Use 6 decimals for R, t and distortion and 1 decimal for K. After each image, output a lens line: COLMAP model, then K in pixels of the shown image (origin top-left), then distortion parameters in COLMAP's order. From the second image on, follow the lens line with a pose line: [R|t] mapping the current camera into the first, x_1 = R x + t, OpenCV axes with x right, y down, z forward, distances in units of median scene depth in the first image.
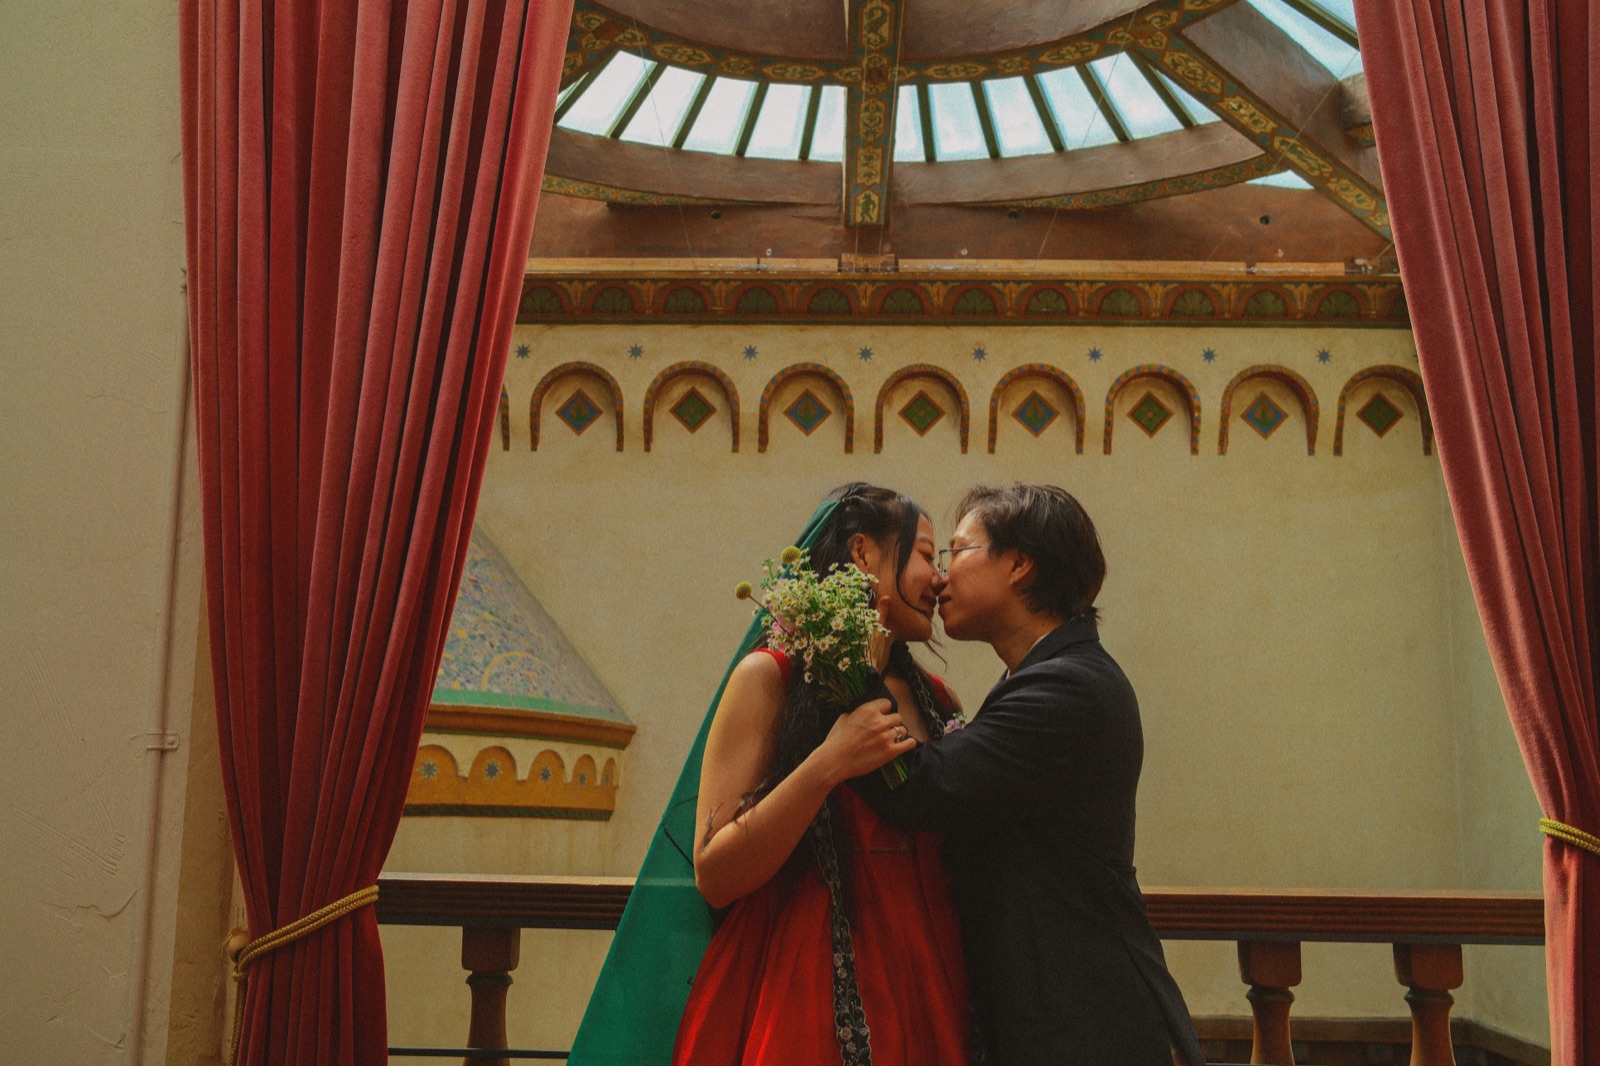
lens RADIAL K [[1650.4, 0, 791.0], [0, 1650.4, 513.9], [0, 0, 1]] dist [0.006246, 0.000000]
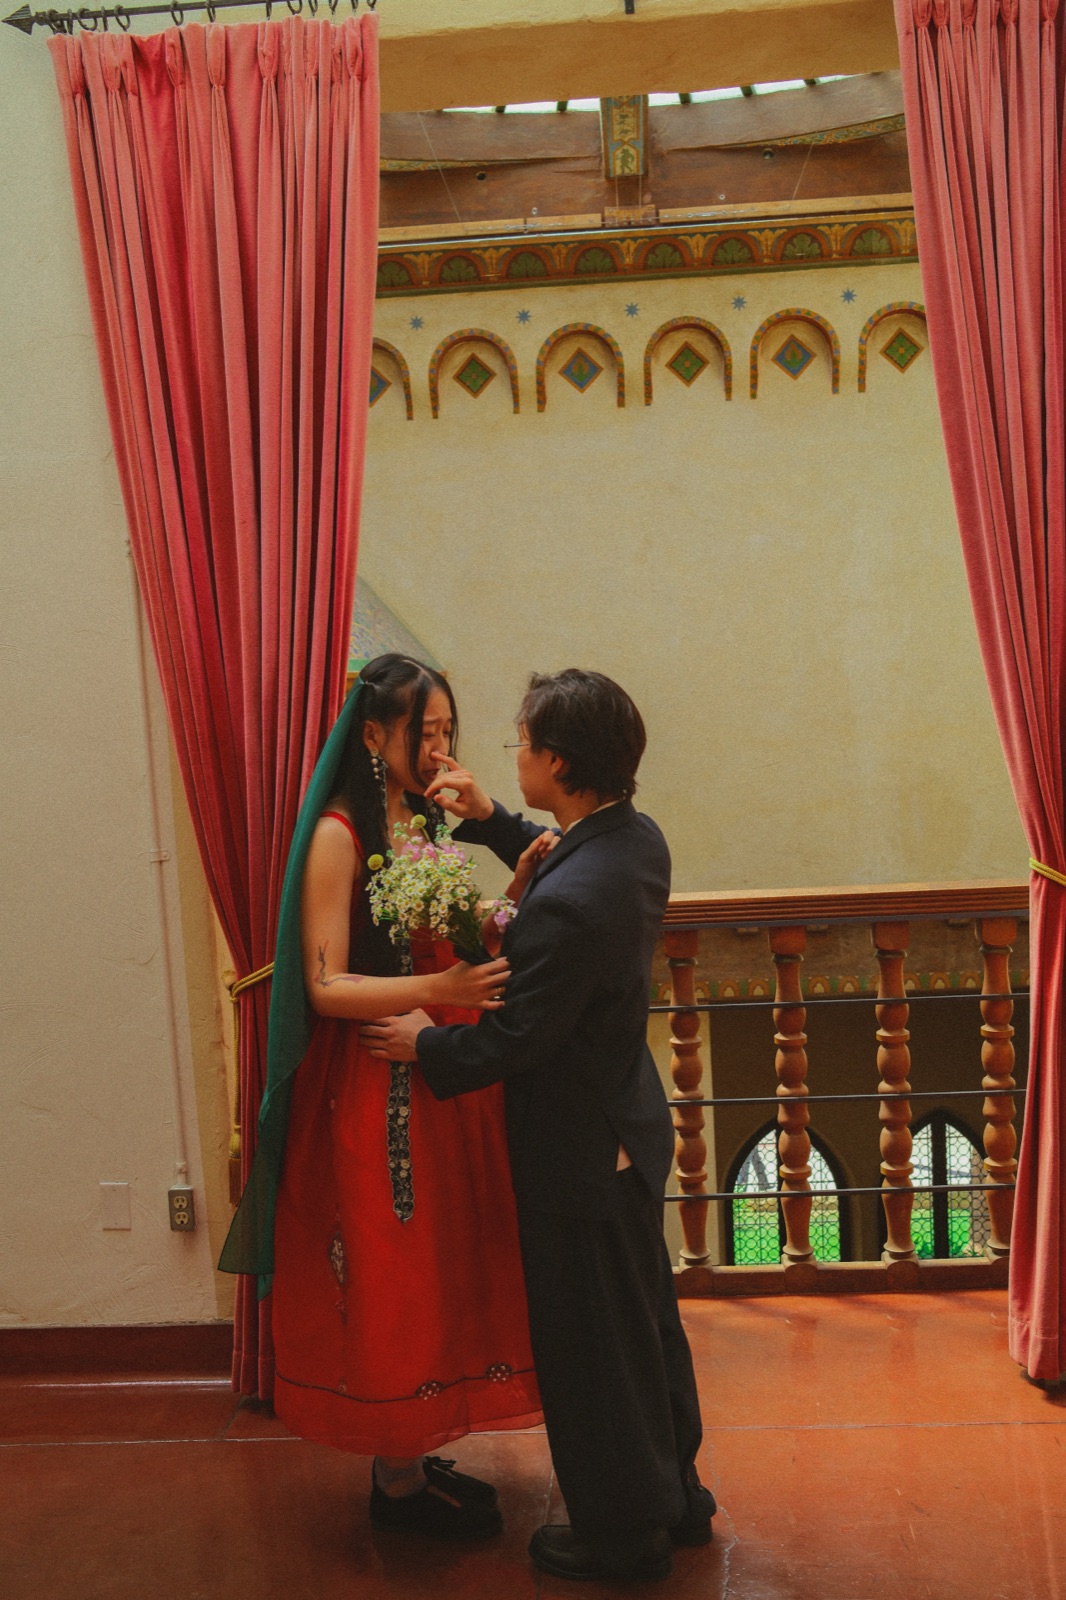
lens RADIAL K [[1650.4, 0, 547.6], [0, 1650.4, 820.5], [0, 0, 1]] dist [0.006246, 0.000000]
pose [[0.997447, -0.060958, -0.037185, 0.010635], [0.068609, 0.962473, 0.262560, -0.063809], [0.019784, -0.264441, 0.964199, -0.112712]]
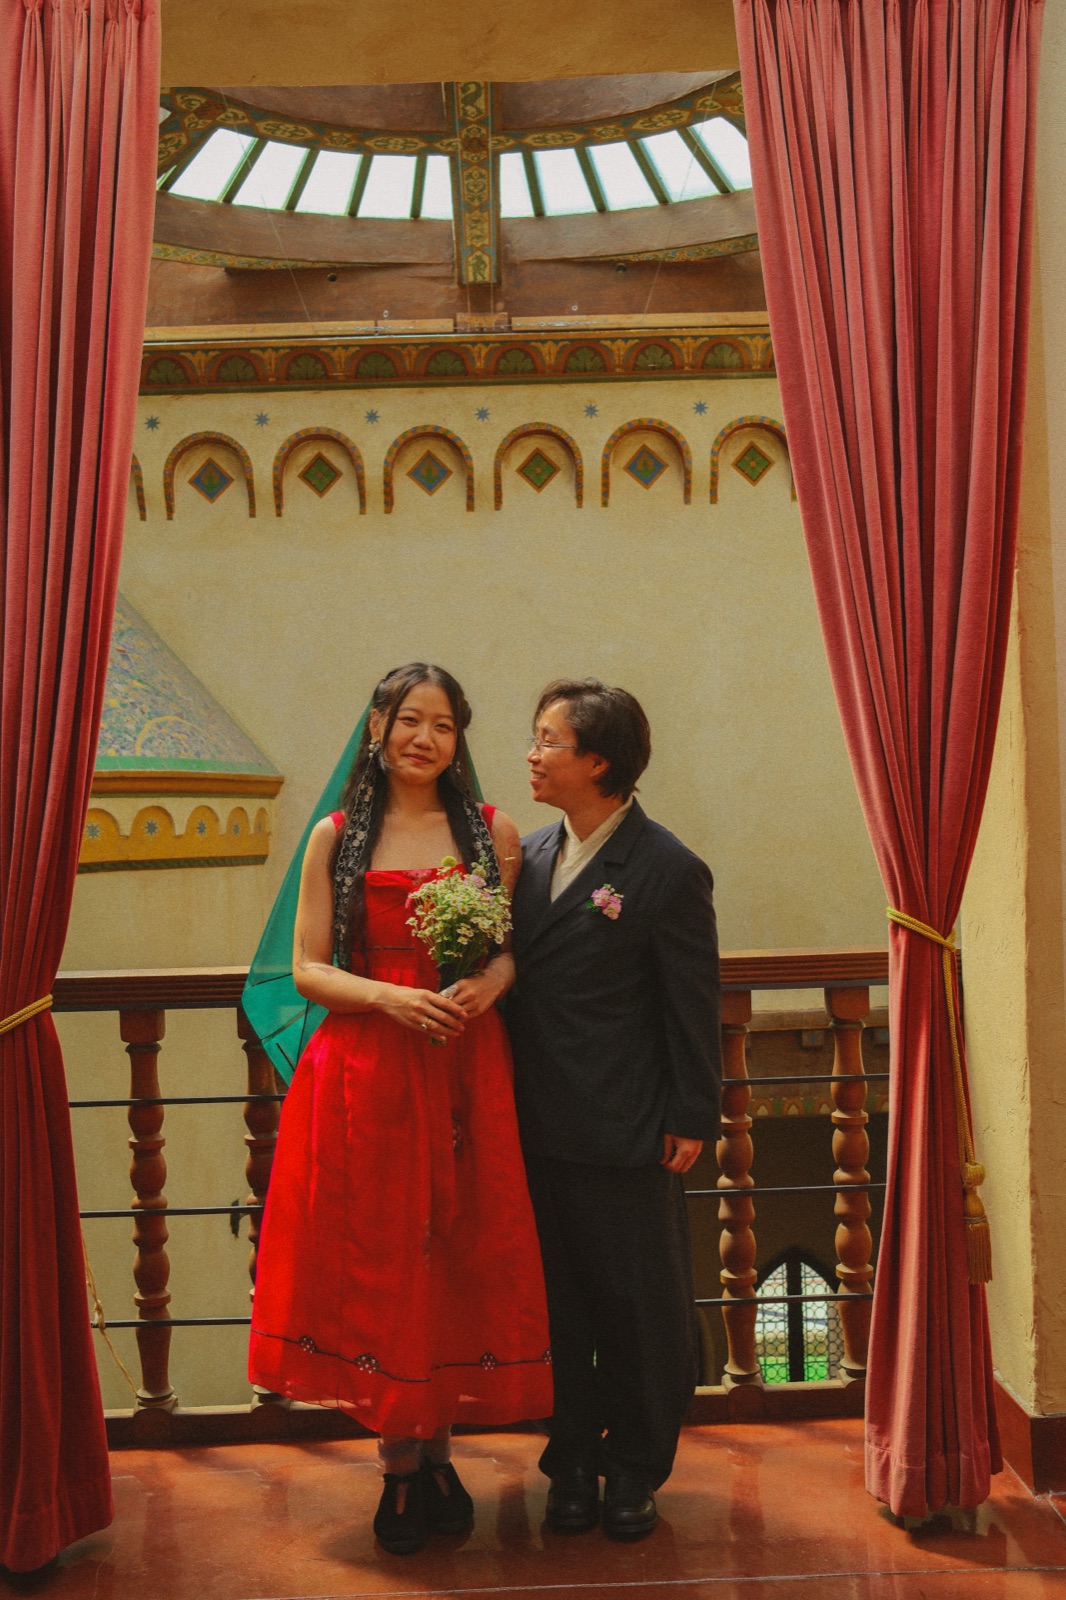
lens RADIAL K [[1650.4, 0, 541.4], [0, 1650.4, 806.0], [0, 0, 1]] dist [0.006246, 0.000000]
pose [[0.997806, -0.045751, 0.047862, 0.020924], [0.036813, 0.984179, 0.173309, -0.032750], [-0.055034, -0.171167, 0.983704, -0.073628]]
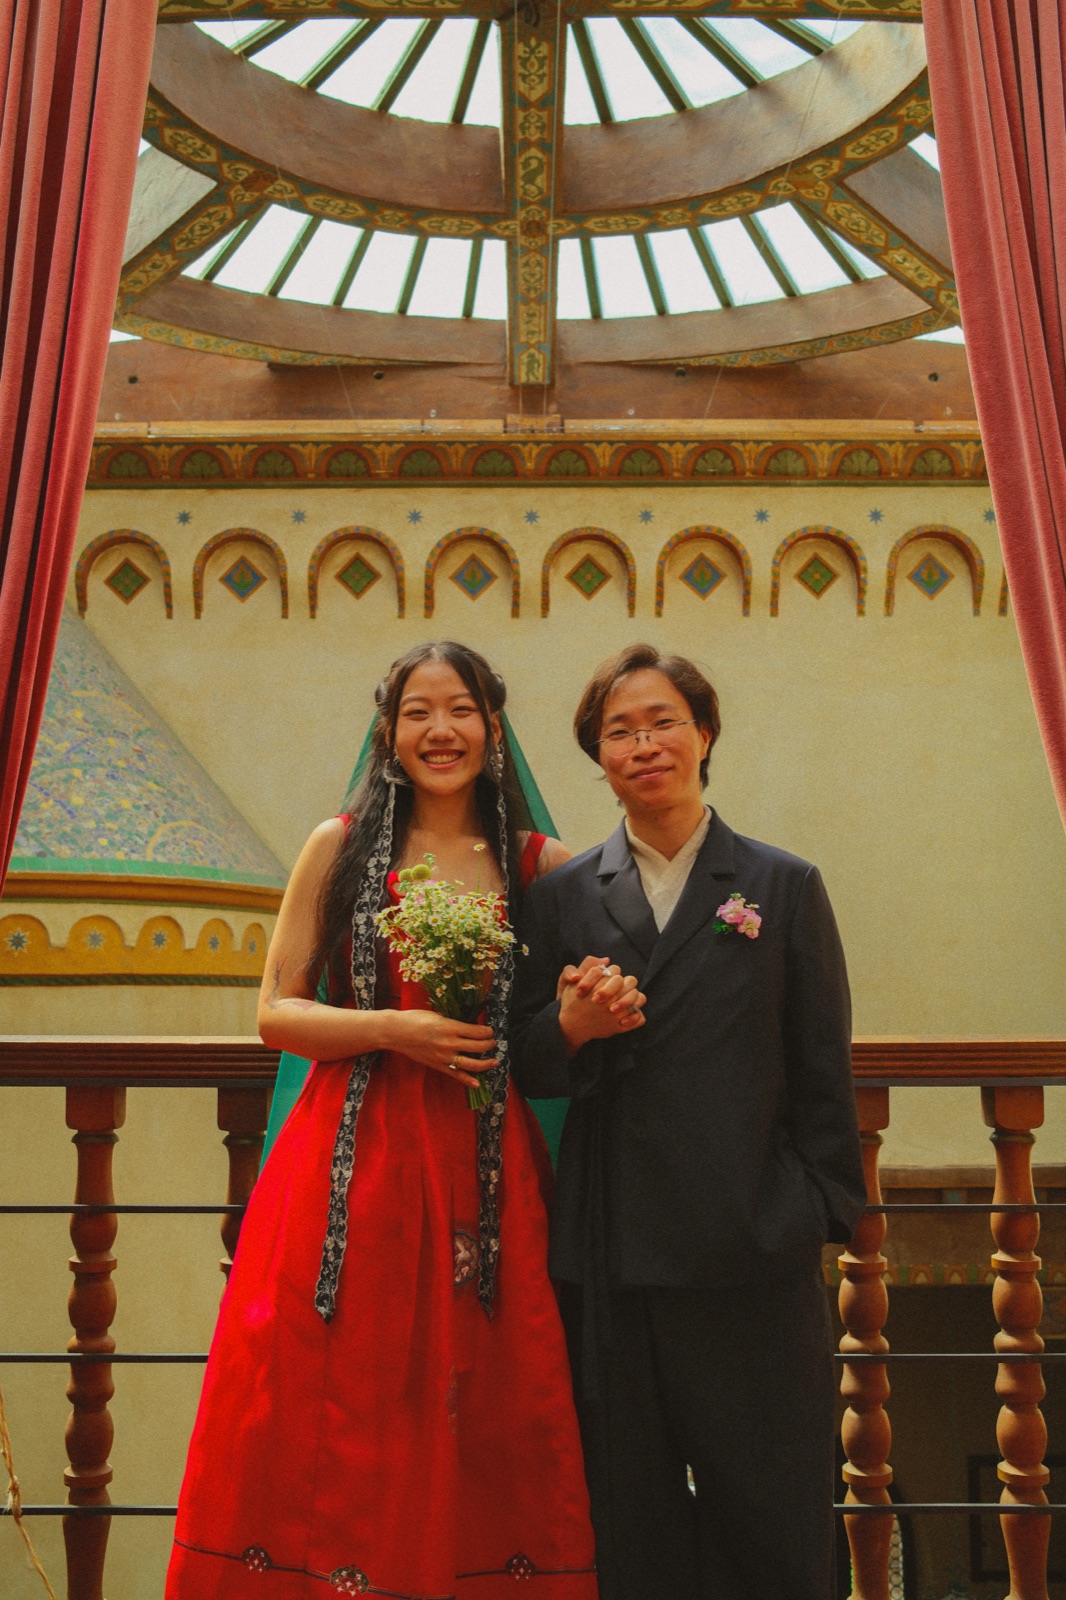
lens RADIAL K [[1650.4, 0, 531.8], [0, 1650.4, 808.2], [0, 0, 1]] dist [0.006246, 0.000000]
pose [[0.999529, -0.013388, 0.027628, 0.015738], [0.011242, 0.997012, 0.076429, 0.001570], [-0.028568, -0.076082, 0.996692, -0.000648]]
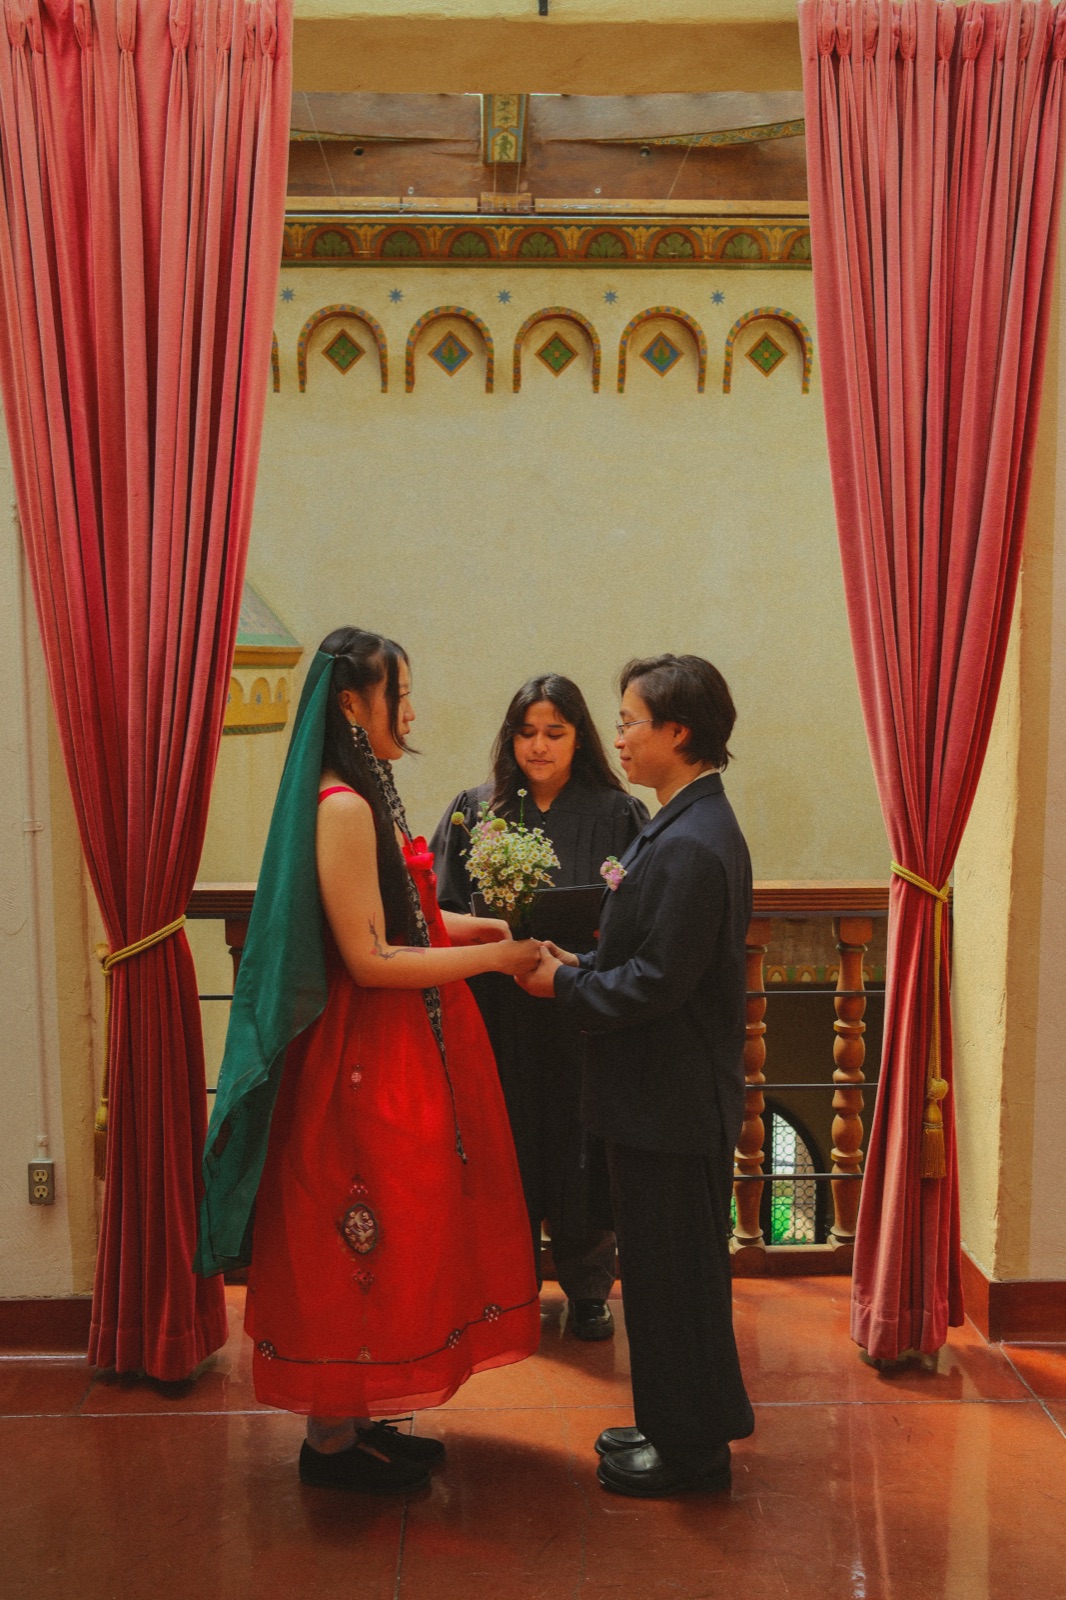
lens RADIAL K [[1650.4, 0, 537.2], [0, 1650.4, 816.6], [0, 0, 1]] dist [0.006246, 0.000000]
pose [[0.998320, -0.020227, 0.054290, 0.001707], [0.004567, 0.961633, 0.274302, -0.066846], [-0.057755, -0.273593, 0.960110, -0.117265]]
